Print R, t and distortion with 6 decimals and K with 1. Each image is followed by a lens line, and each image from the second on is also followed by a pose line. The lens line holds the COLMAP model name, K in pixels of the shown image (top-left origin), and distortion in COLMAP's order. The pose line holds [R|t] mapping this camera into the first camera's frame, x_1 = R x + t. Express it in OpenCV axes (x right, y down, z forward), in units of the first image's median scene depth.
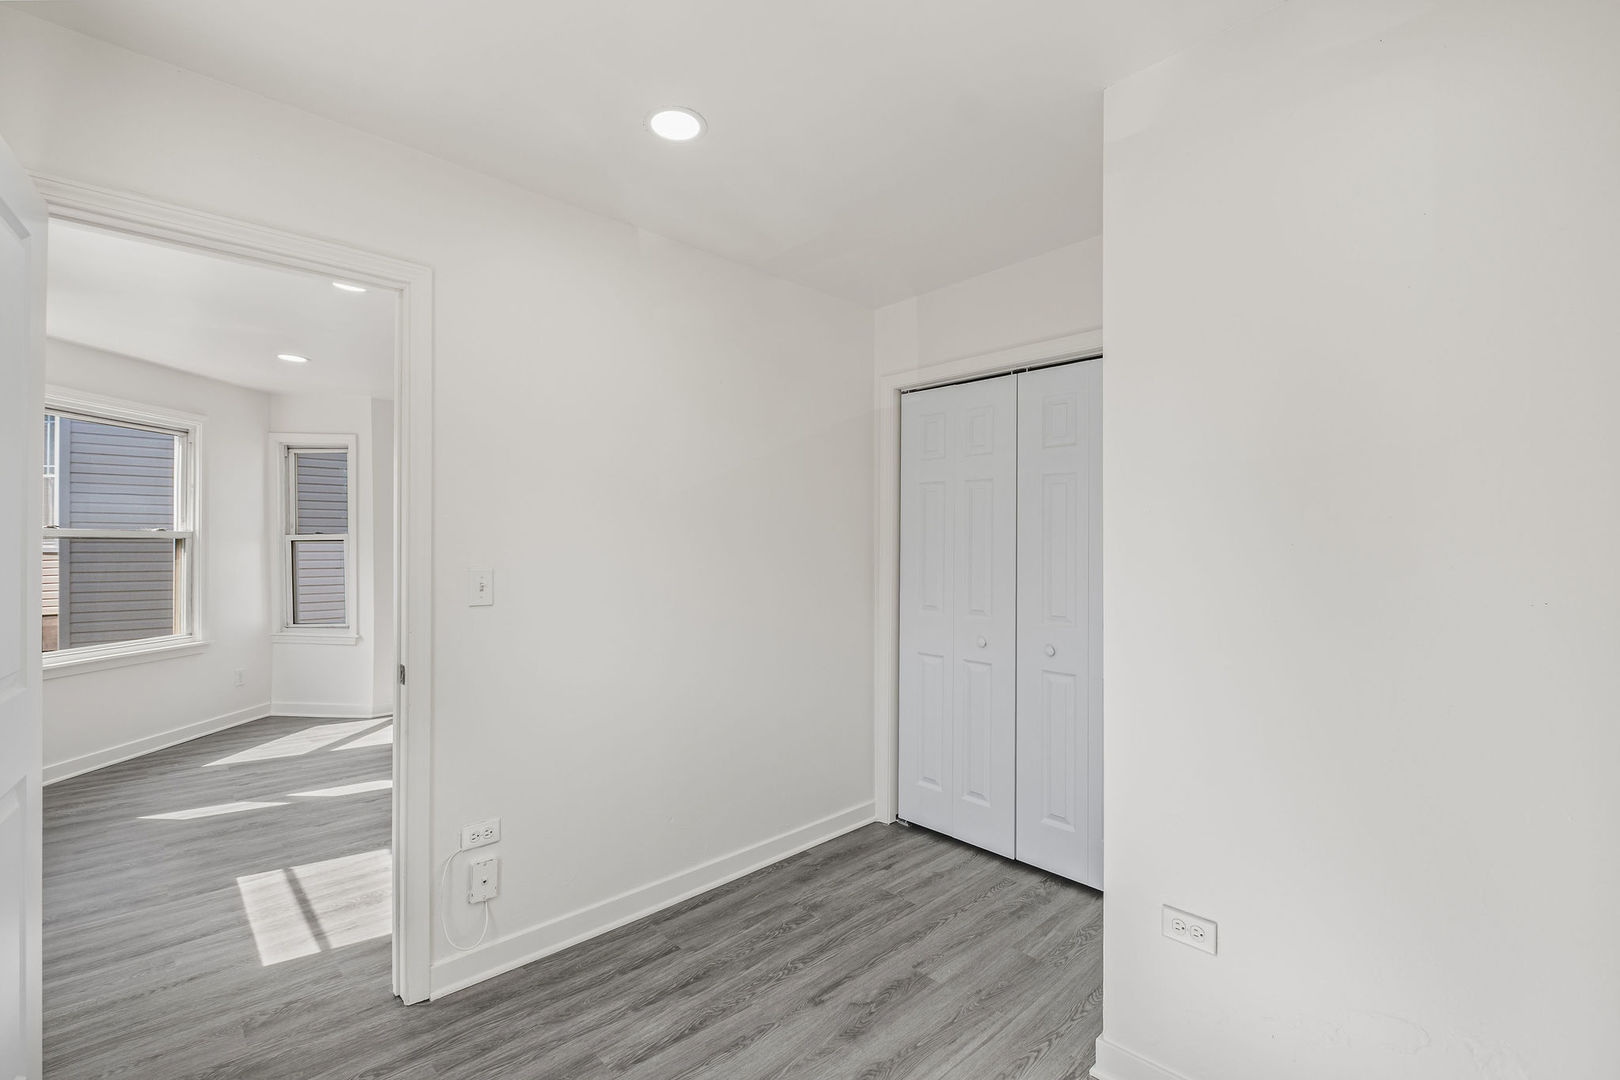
lens RADIAL K [[711.7, 0, 804.6], [0, 711.7, 540.2], [0, 0, 1]] dist [0.002355, -0.003744]
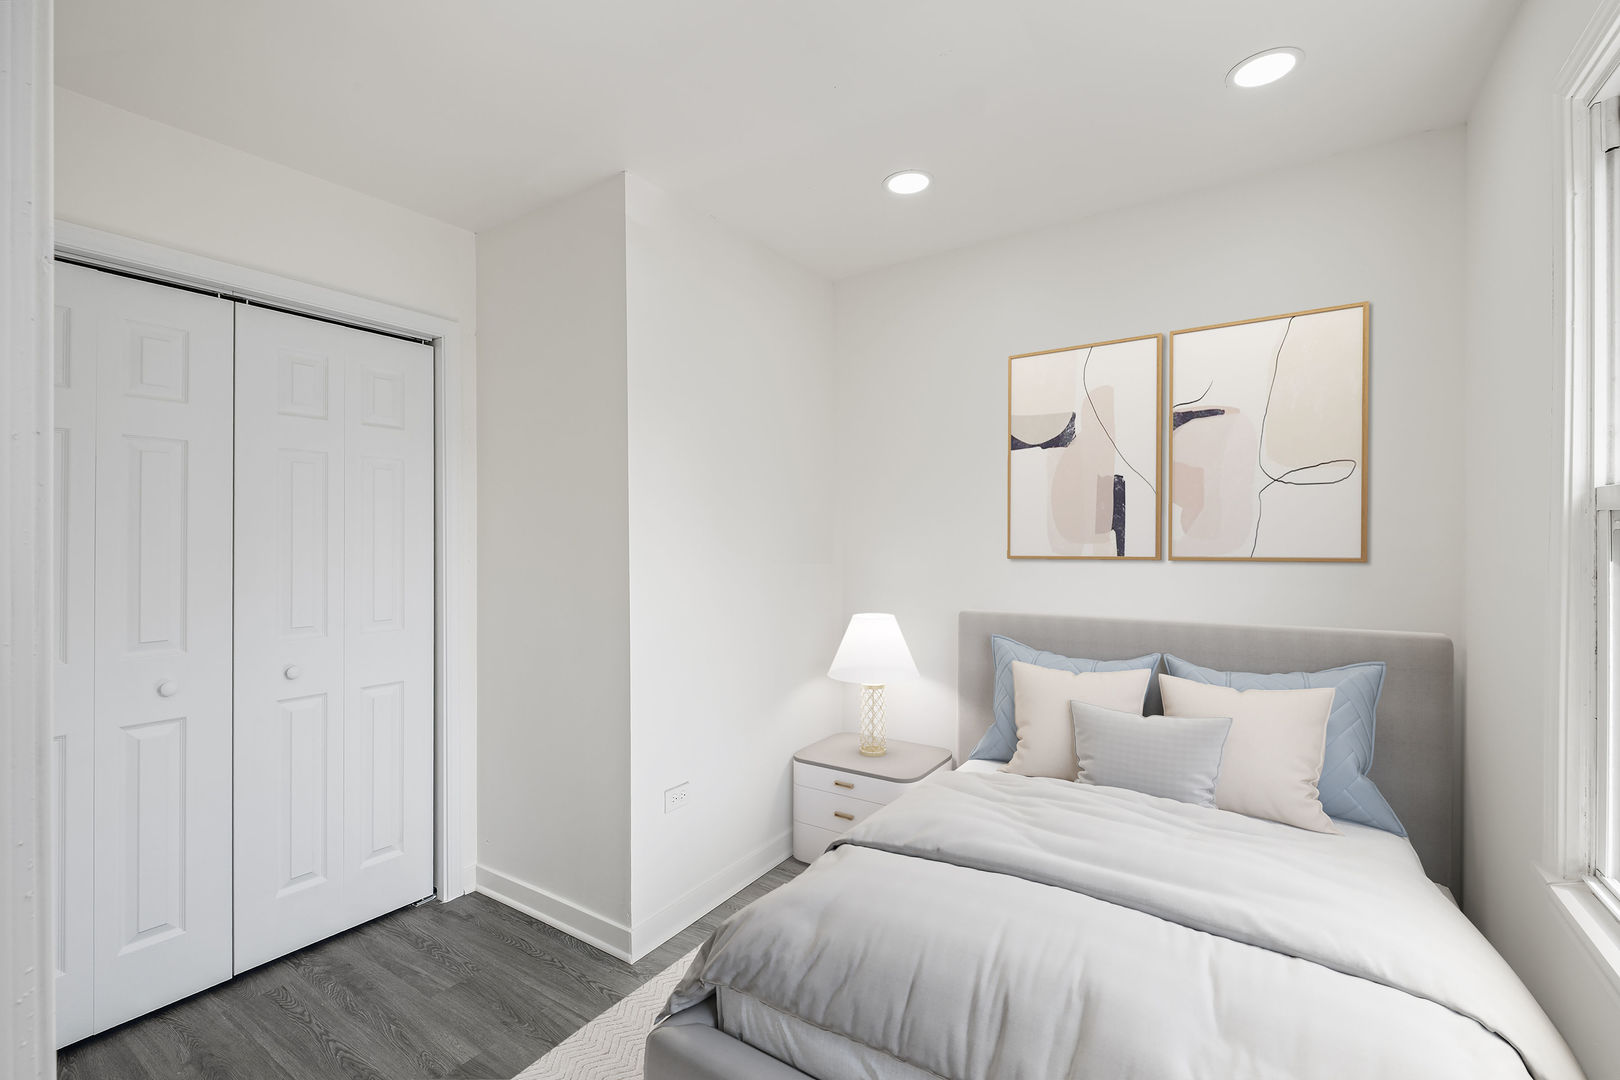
lens RADIAL K [[711.7, 0, 807.9], [0, 711.7, 539.5], [0, 0, 1]] dist [0.002355, -0.003744]
pose [[-0.219571, 0.003317, 0.975591, -0.601052], [-0.000146, 0.999994, -0.003433, 0.011117], [-0.975597, -0.000897, -0.219569, 0.668433]]
